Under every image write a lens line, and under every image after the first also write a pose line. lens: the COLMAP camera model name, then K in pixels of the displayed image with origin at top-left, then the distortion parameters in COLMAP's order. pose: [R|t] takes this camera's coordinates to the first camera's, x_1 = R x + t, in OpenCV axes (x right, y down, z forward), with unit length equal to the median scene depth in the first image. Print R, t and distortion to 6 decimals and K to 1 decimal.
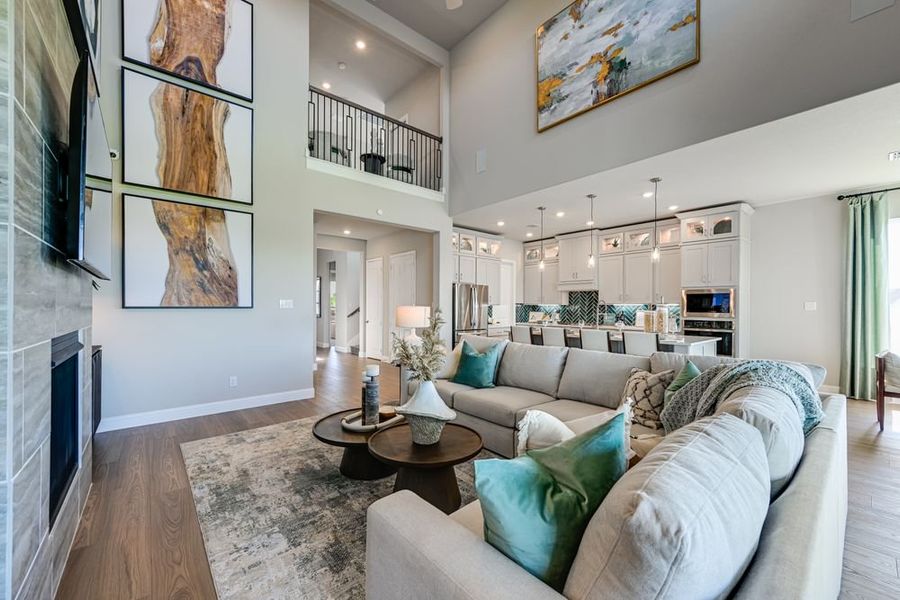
lens RADIAL K [[360.1, 0, 448.5], [0, 360.1, 307.4], [0, 0, 1]] dist [0.000500, -0.000023]
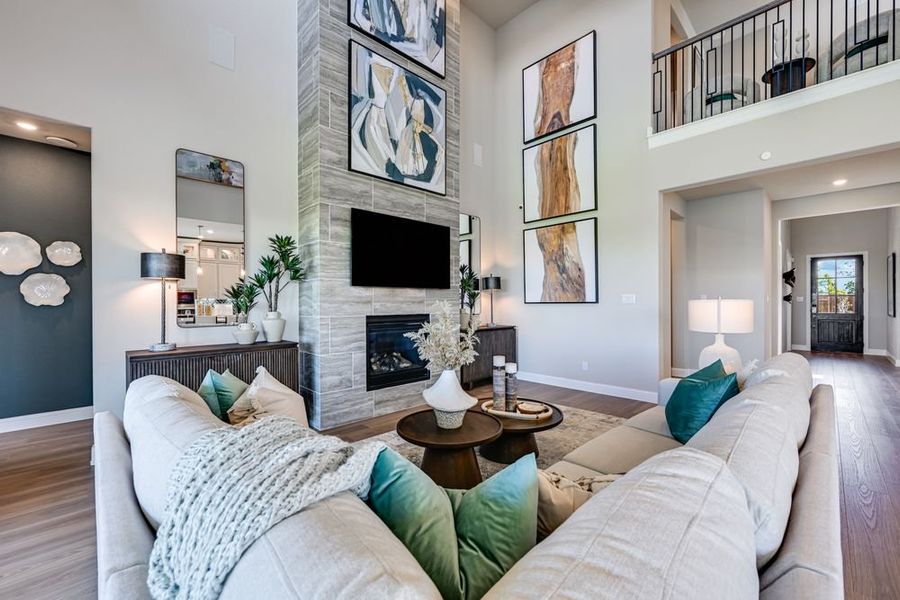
lens RADIAL K [[360.1, 0, 447.5], [0, 360.1, 300.4], [0, 0, 1]] dist [0.000500, -0.000023]
pose [[0.058159, -0.009608, -0.998261, 0.570333], [0.002888, 0.999951, -0.009456, 0.002771], [0.998303, -0.002333, 0.058184, 0.517141]]
